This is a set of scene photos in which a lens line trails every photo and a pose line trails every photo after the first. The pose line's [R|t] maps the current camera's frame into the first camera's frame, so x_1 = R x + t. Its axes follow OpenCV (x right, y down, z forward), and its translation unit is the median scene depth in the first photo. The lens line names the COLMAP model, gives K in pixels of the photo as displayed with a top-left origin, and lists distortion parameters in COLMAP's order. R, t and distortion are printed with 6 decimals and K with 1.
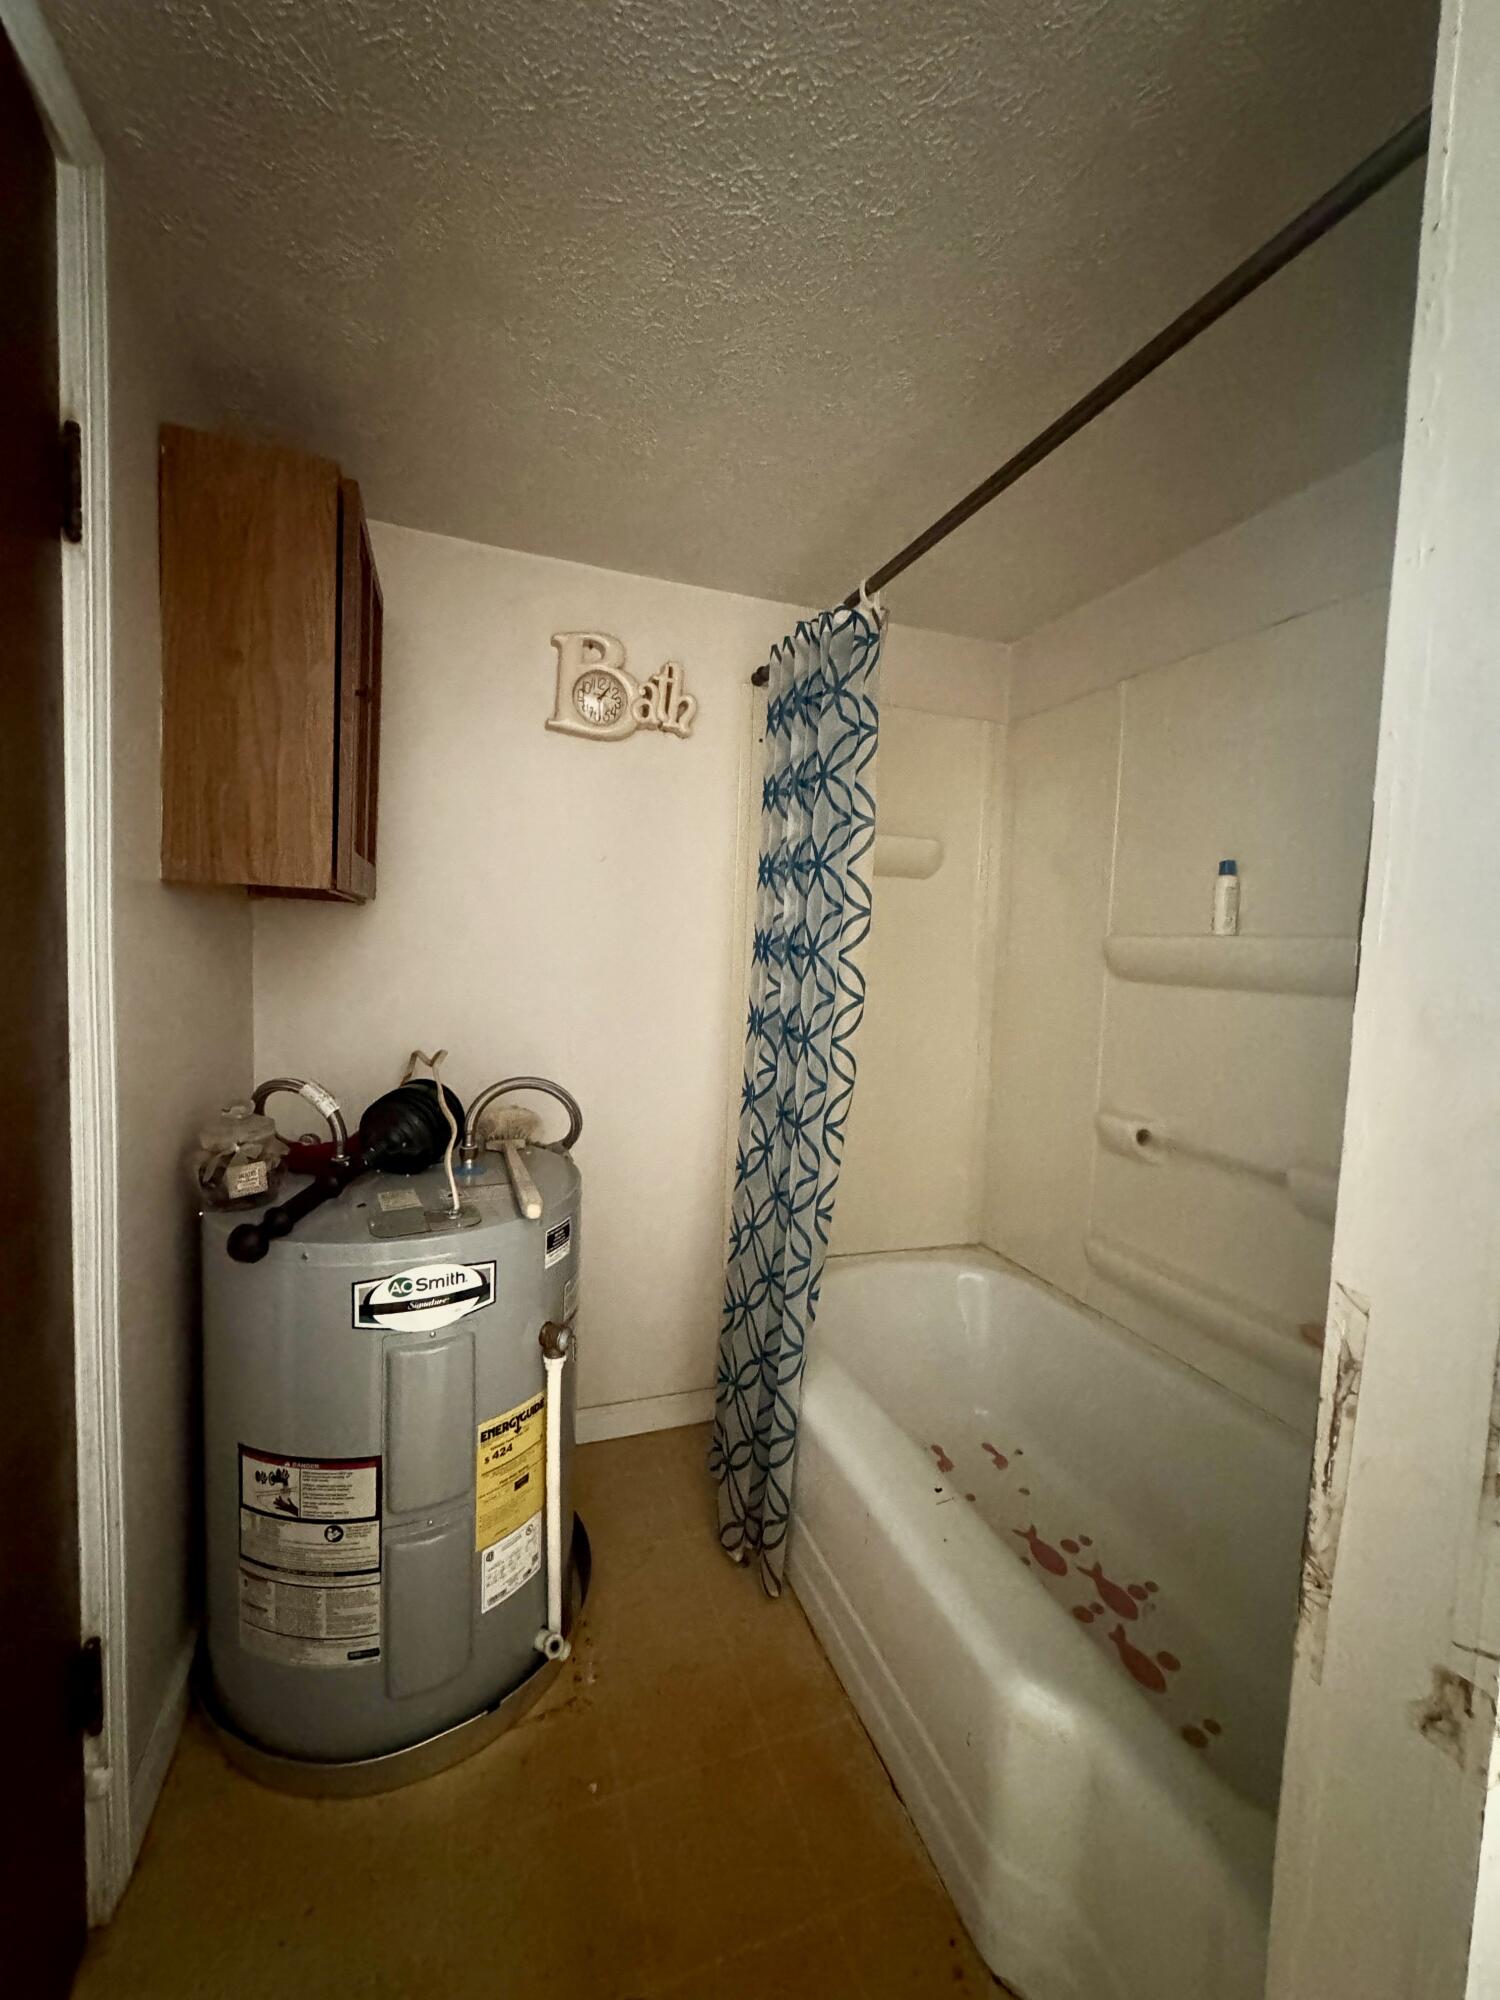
lens RADIAL K [[803.7, 0, 753.3], [0, 803.7, 998.8], [0, 0, 1]] dist [-0.005195, 0.000920]
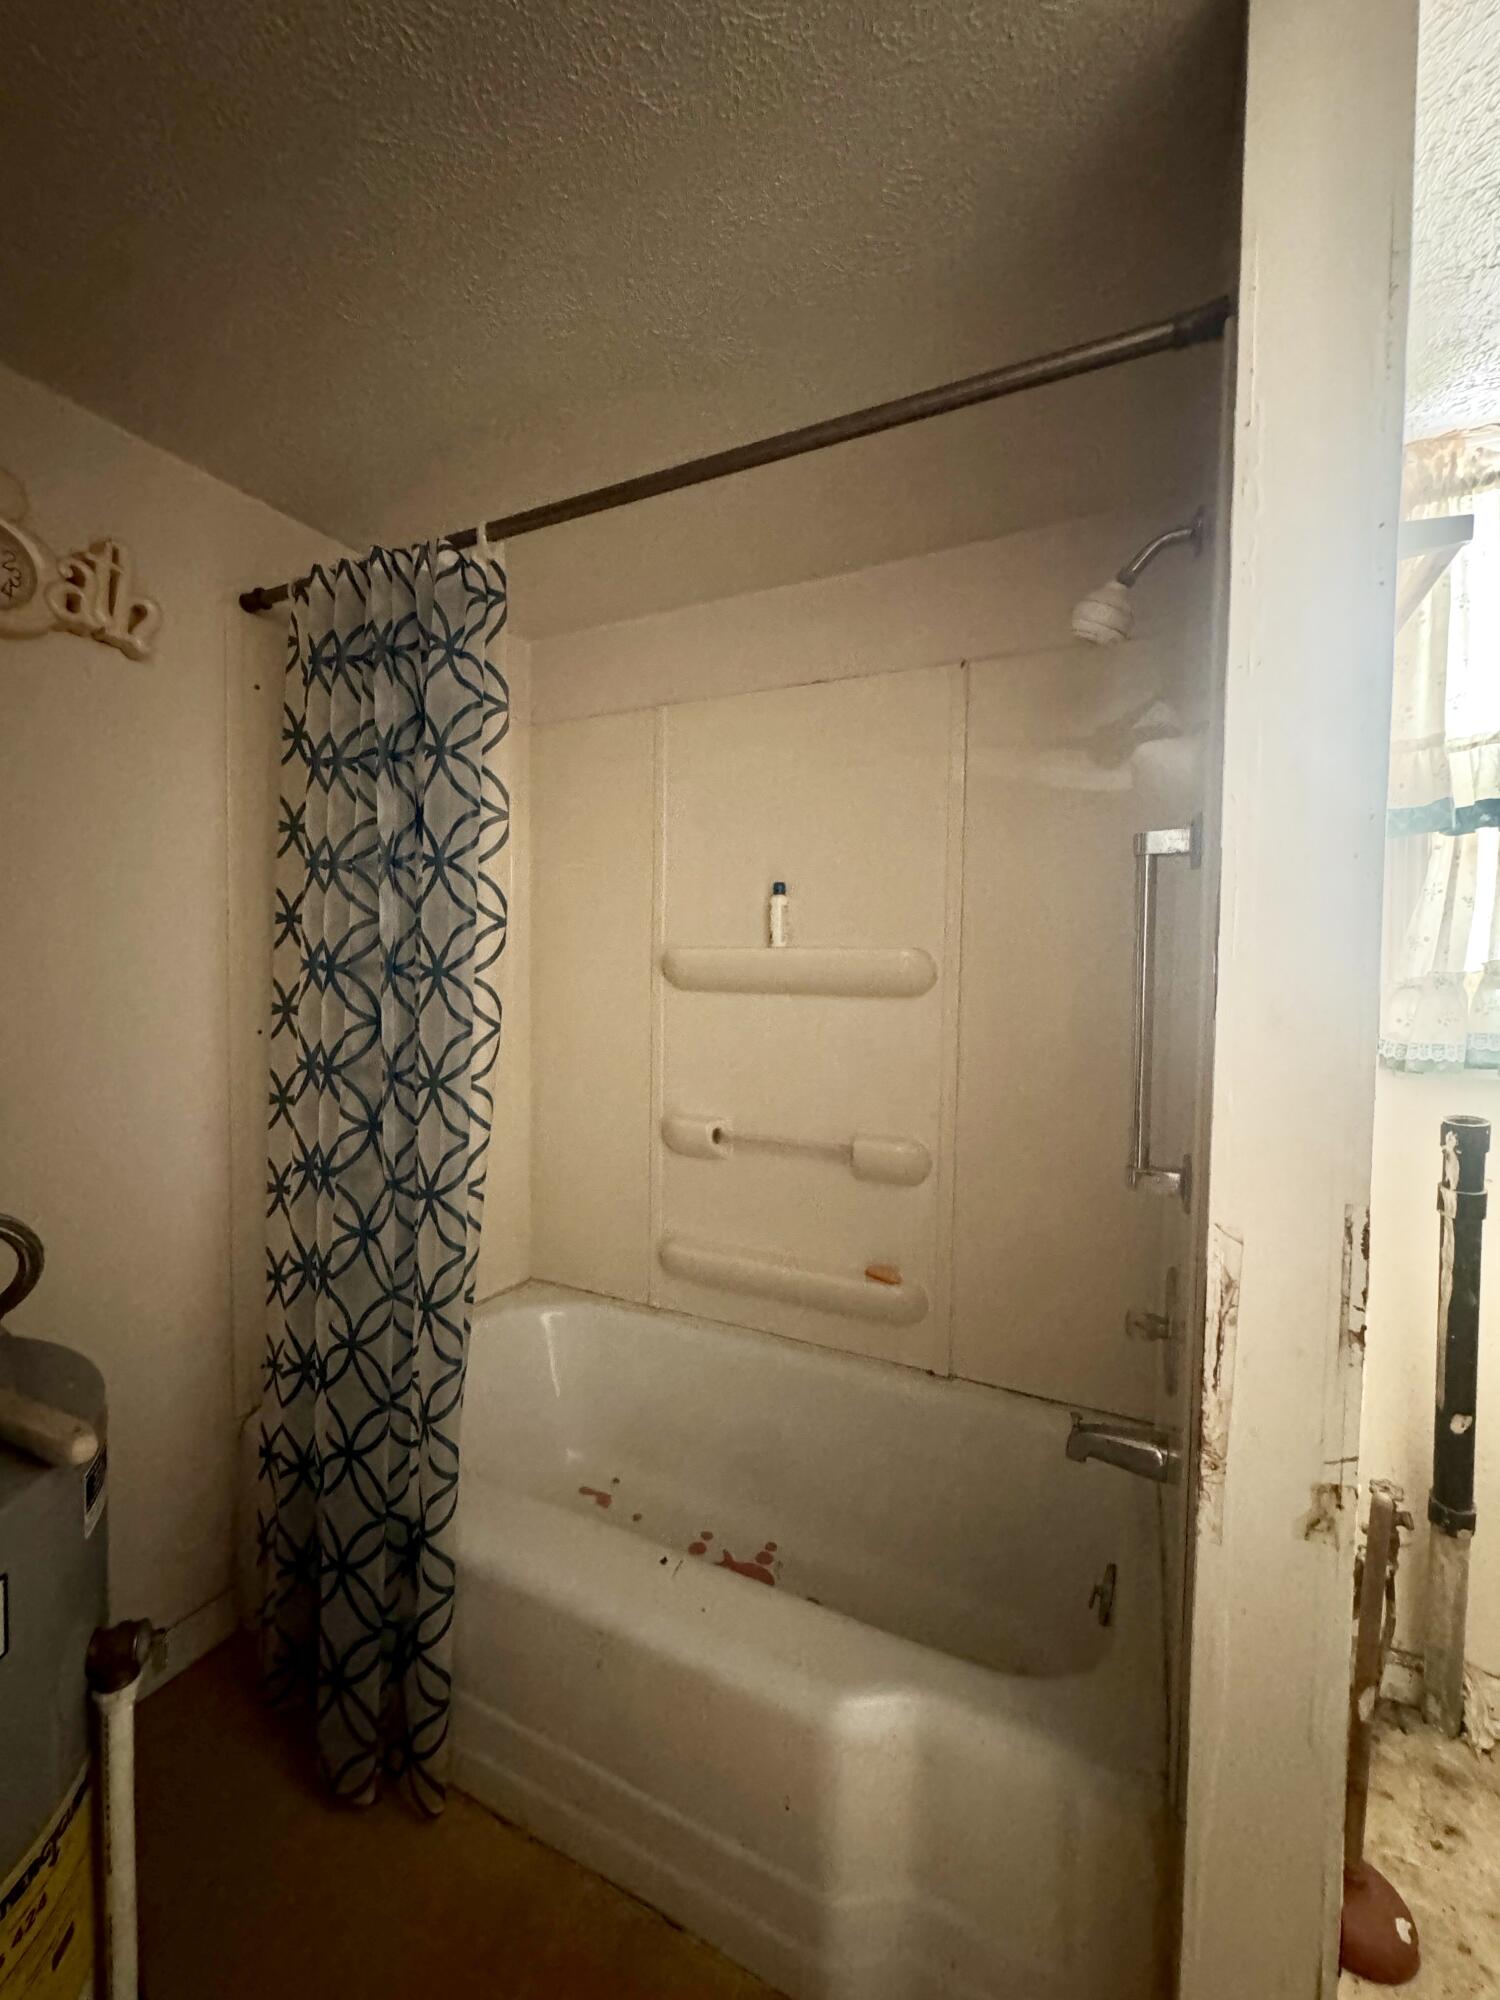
lens RADIAL K [[803.7, 0, 748.4], [0, 803.7, 999.3], [0, 0, 1]] dist [-0.005195, 0.000920]
pose [[0.722954, -0.051255, 0.688993, -0.250794], [0.060096, 0.998130, 0.011194, -0.021950], [-0.688278, 0.033313, 0.724682, 0.219682]]
